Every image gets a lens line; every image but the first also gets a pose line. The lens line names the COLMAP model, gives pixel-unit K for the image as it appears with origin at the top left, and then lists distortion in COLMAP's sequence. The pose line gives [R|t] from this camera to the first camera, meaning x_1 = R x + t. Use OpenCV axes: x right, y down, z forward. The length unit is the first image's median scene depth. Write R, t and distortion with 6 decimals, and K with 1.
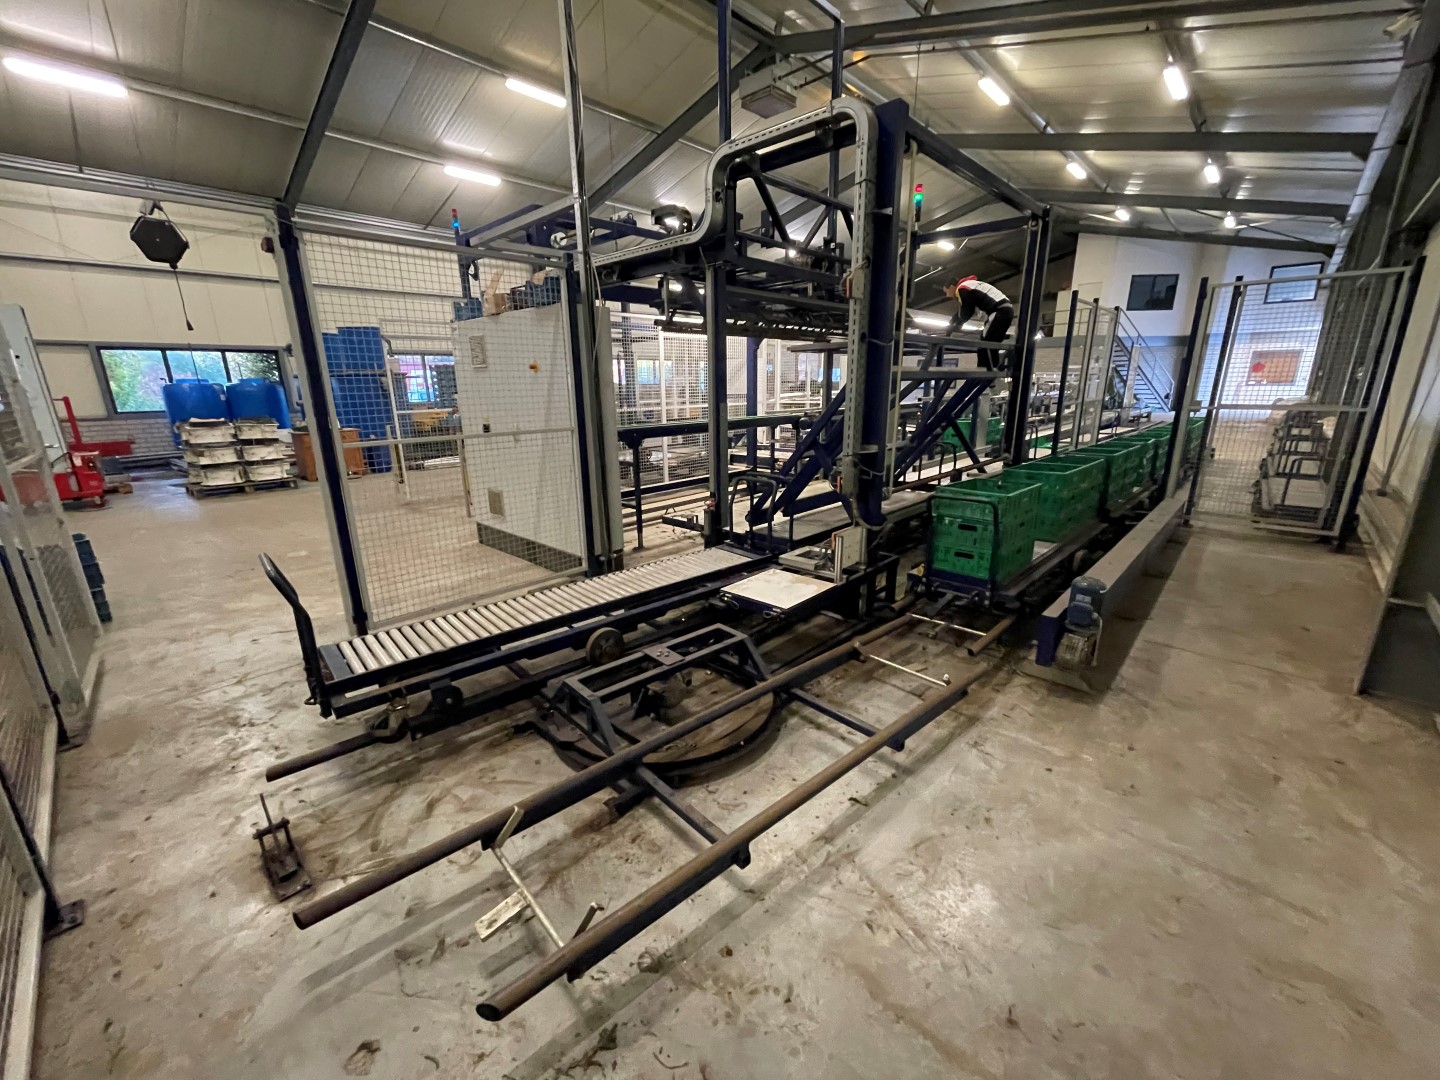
lens RADIAL K [[583.8, 0, 711.0], [0, 583.8, 546.2], [0, 0, 1]] dist [-0.008307, 0.000776]
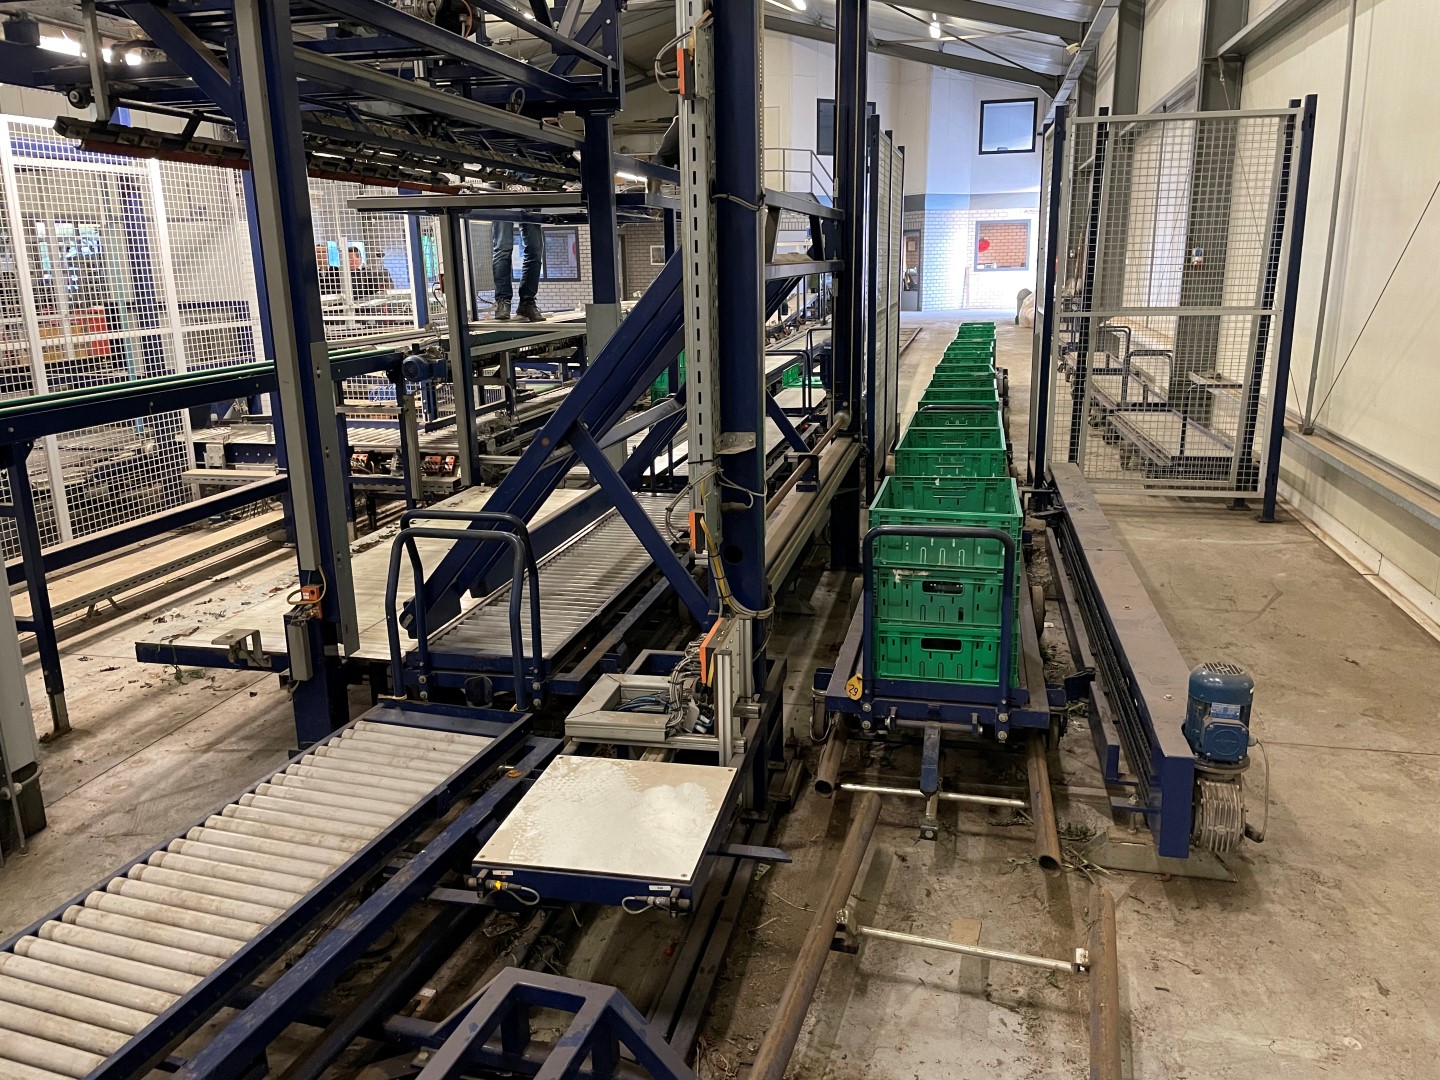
lens RADIAL K [[1095.8, 0, 726.5], [0, 1095.8, 519.9], [0, 0, 1]] dist [0.082735, -0.115932]
pose [[0.854339, -0.117790, 0.506193, -0.170047], [0.141862, 0.989845, -0.009096, -0.105095], [-0.499981, 0.079581, 0.862372, 0.300478]]
